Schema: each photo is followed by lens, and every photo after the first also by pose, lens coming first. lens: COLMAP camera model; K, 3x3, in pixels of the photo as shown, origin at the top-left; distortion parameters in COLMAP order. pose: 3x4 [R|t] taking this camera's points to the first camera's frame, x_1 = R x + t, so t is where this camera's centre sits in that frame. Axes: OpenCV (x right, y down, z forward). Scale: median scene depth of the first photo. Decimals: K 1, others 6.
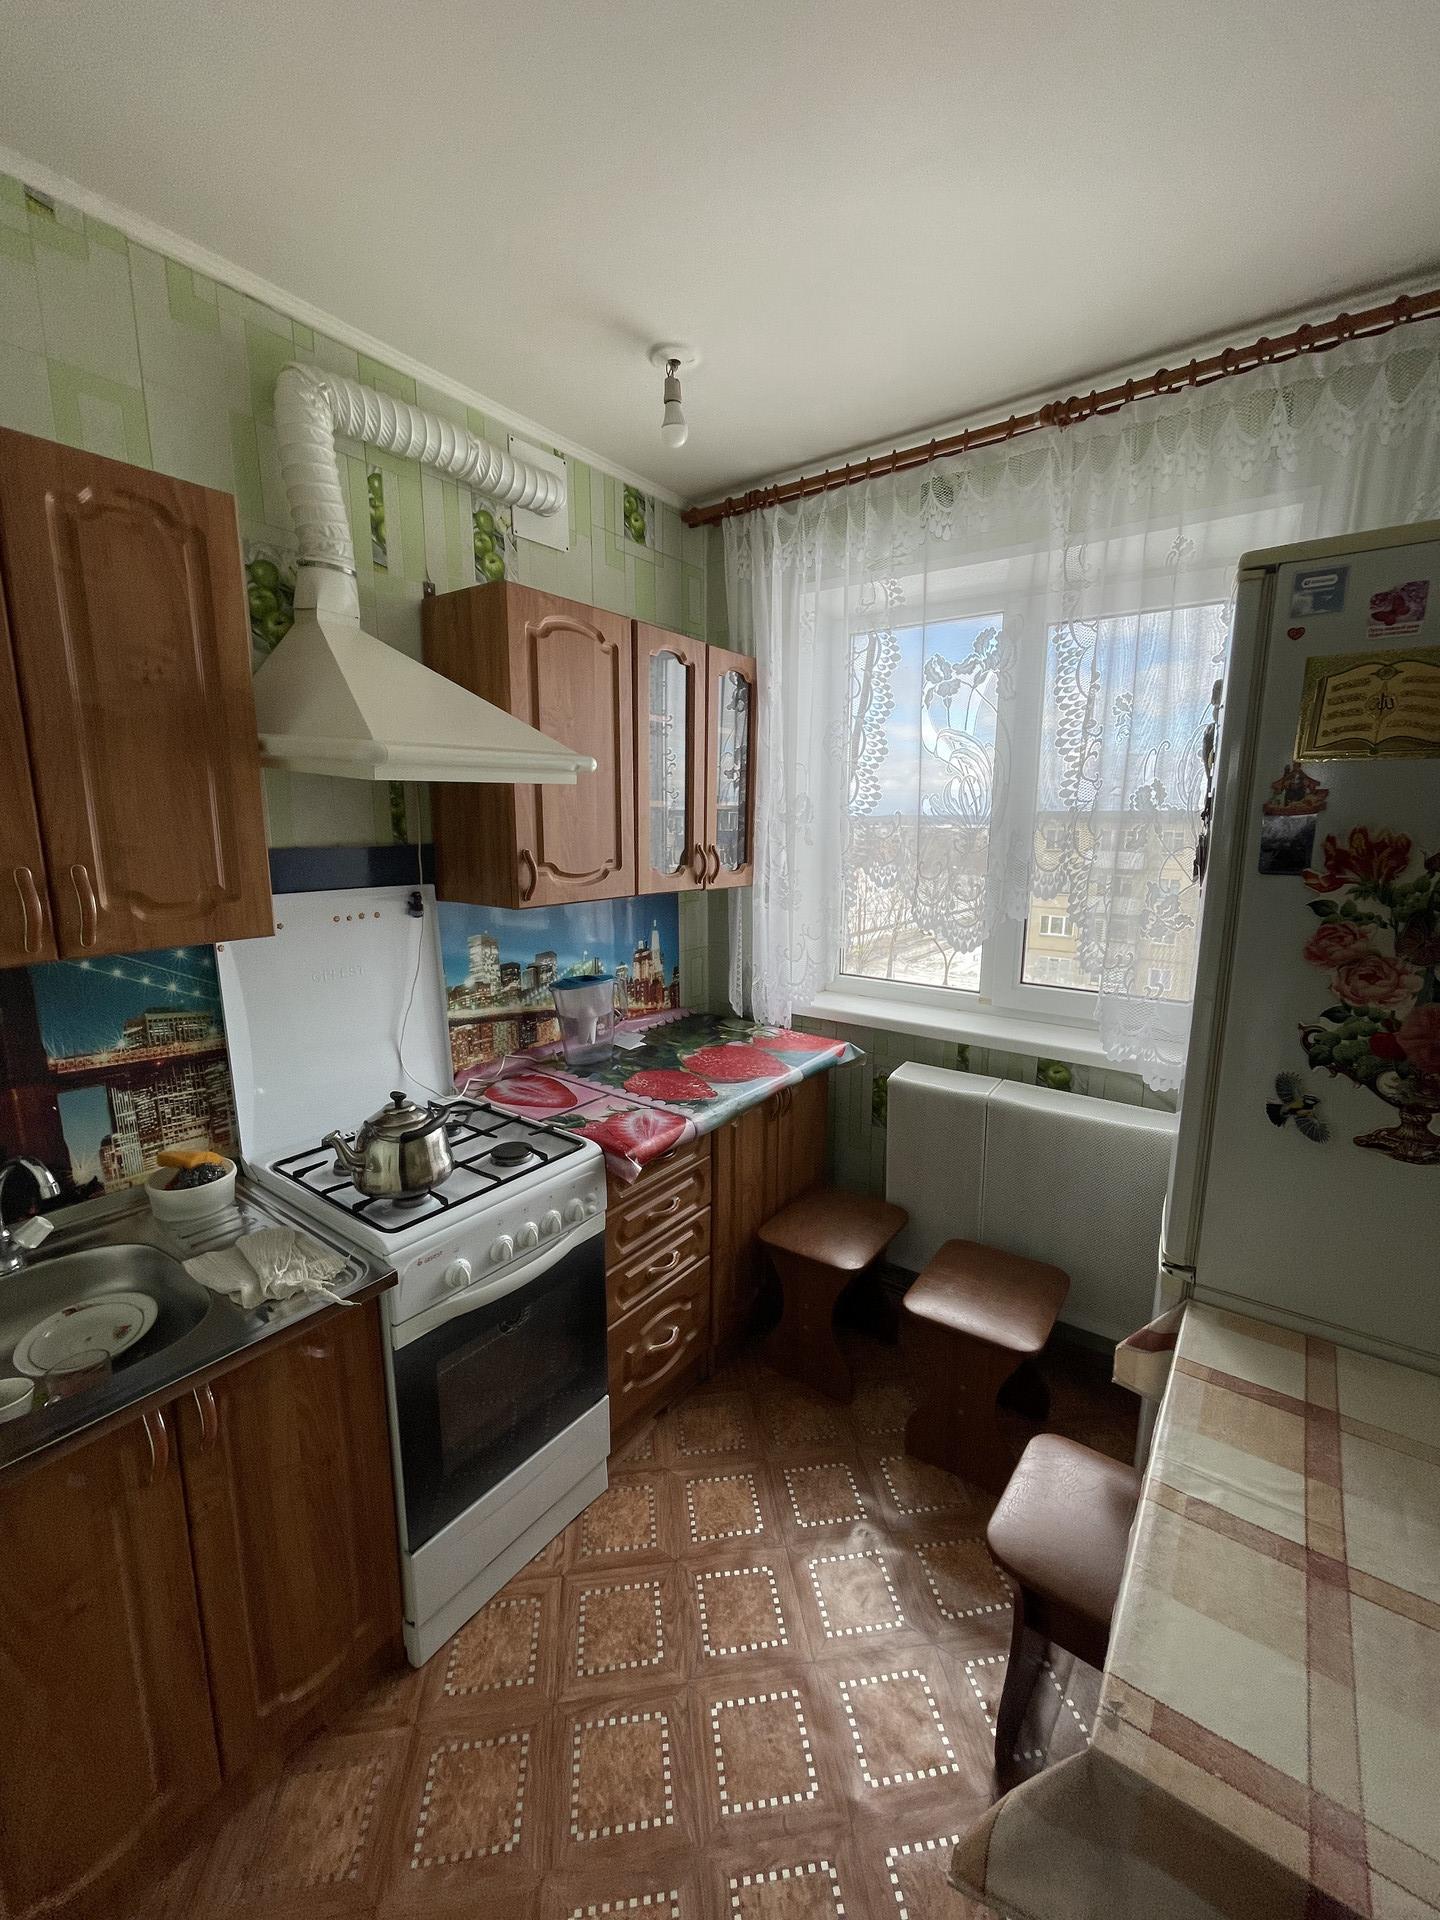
lens RADIAL K [[779.5, 0, 719.5], [0, 779.5, 956.7], [0, 0, 1]] dist [-0.001777, -0.000079]
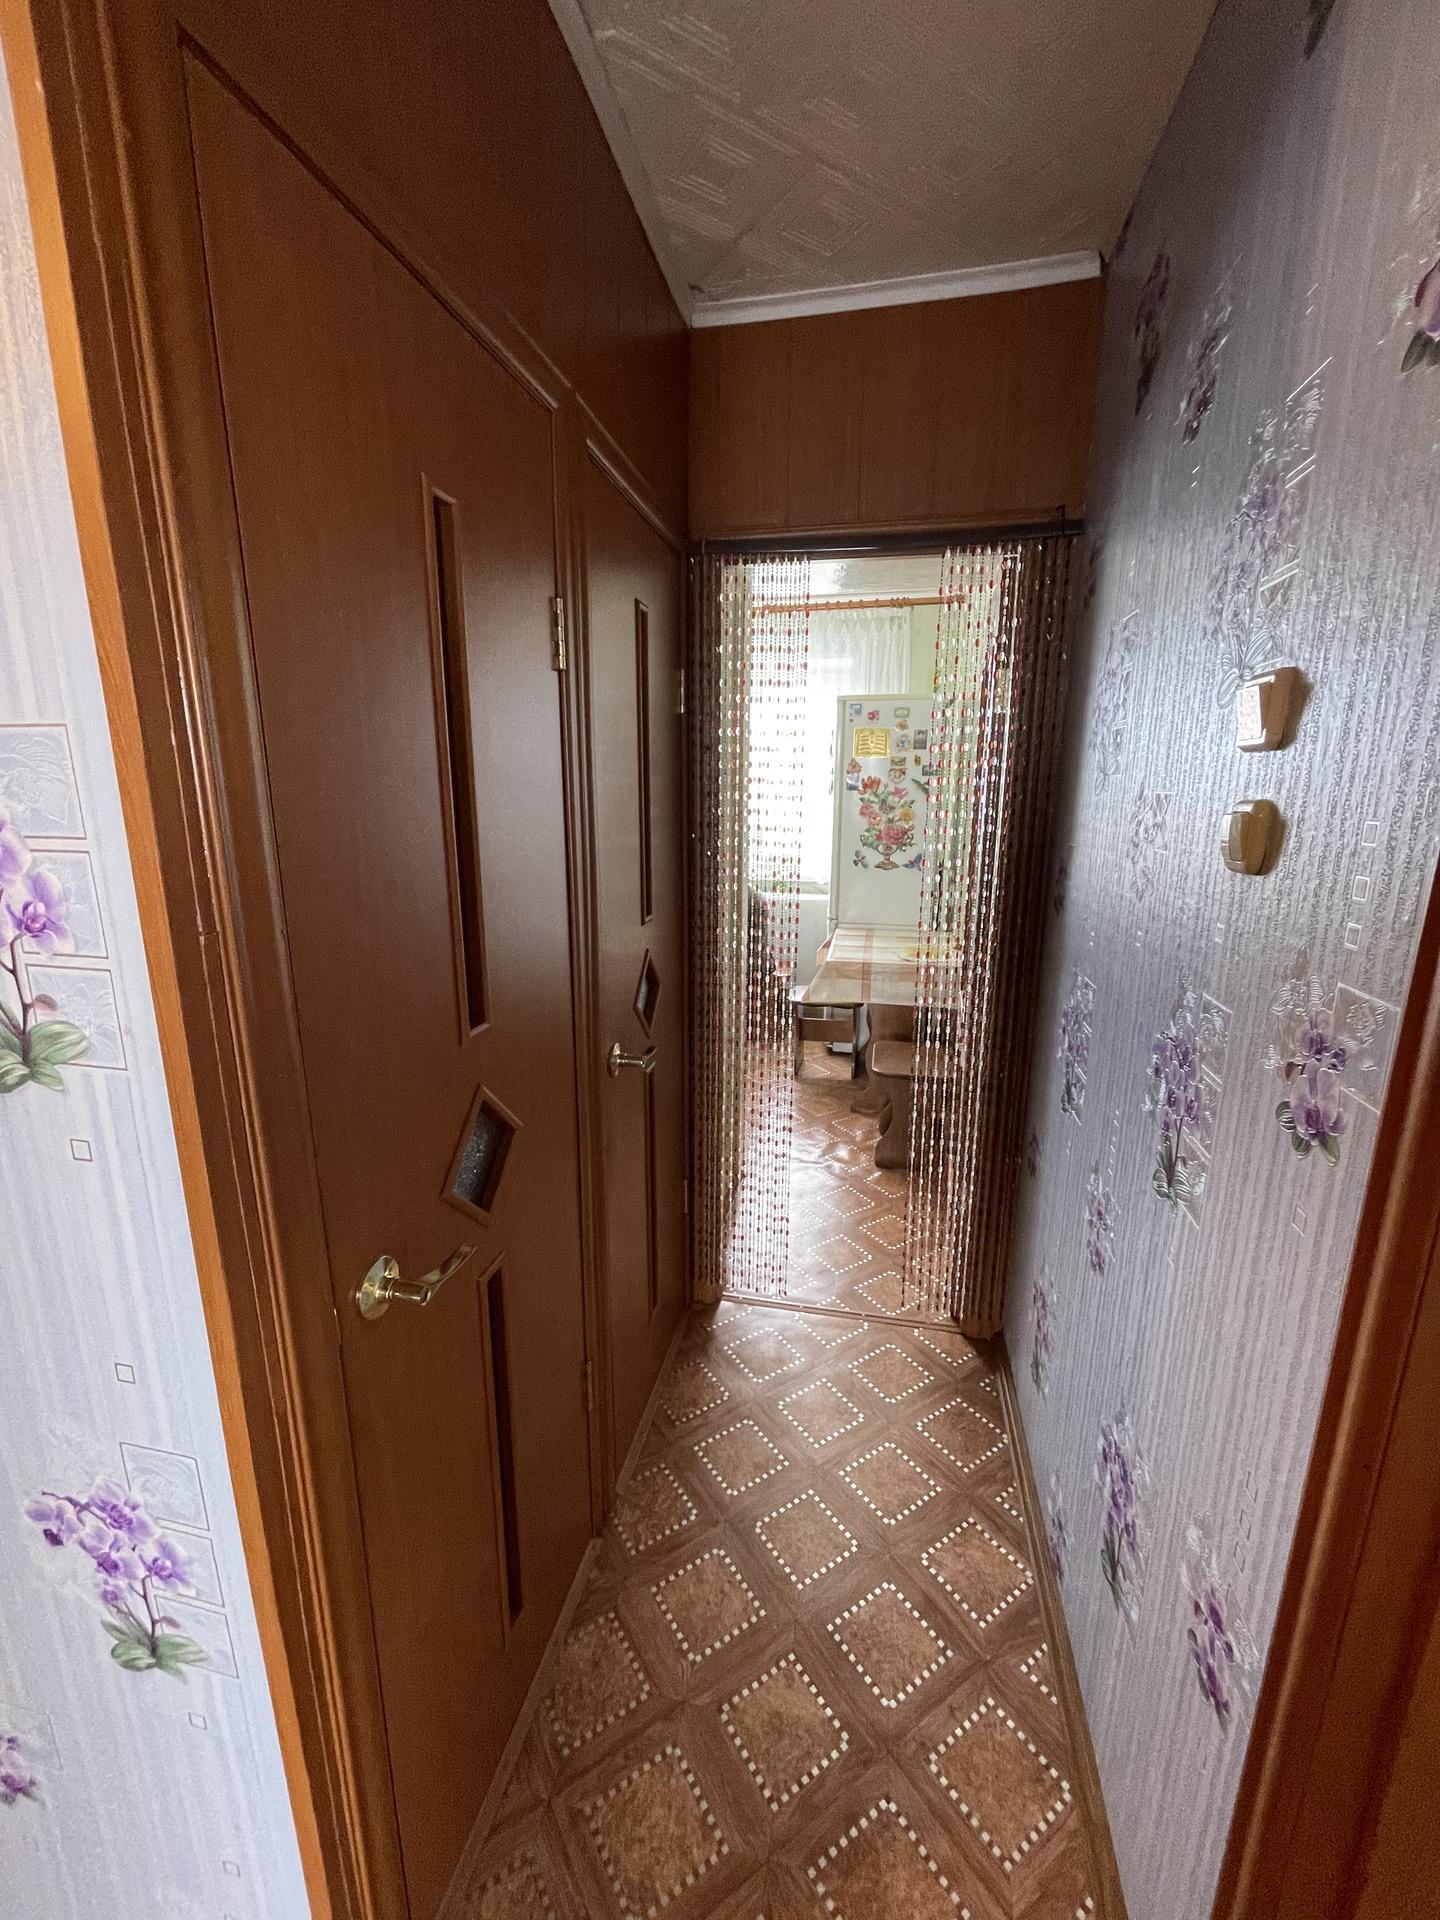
lens RADIAL K [[779.5, 0, 716.9], [0, 779.5, 957.7], [0, 0, 1]] dist [-0.001777, -0.000079]
pose [[0.908862, -0.090169, 0.407233, -1.262997], [0.069084, 0.995411, 0.066222, 0.355778], [-0.411335, -0.032053, 0.910920, -1.872457]]
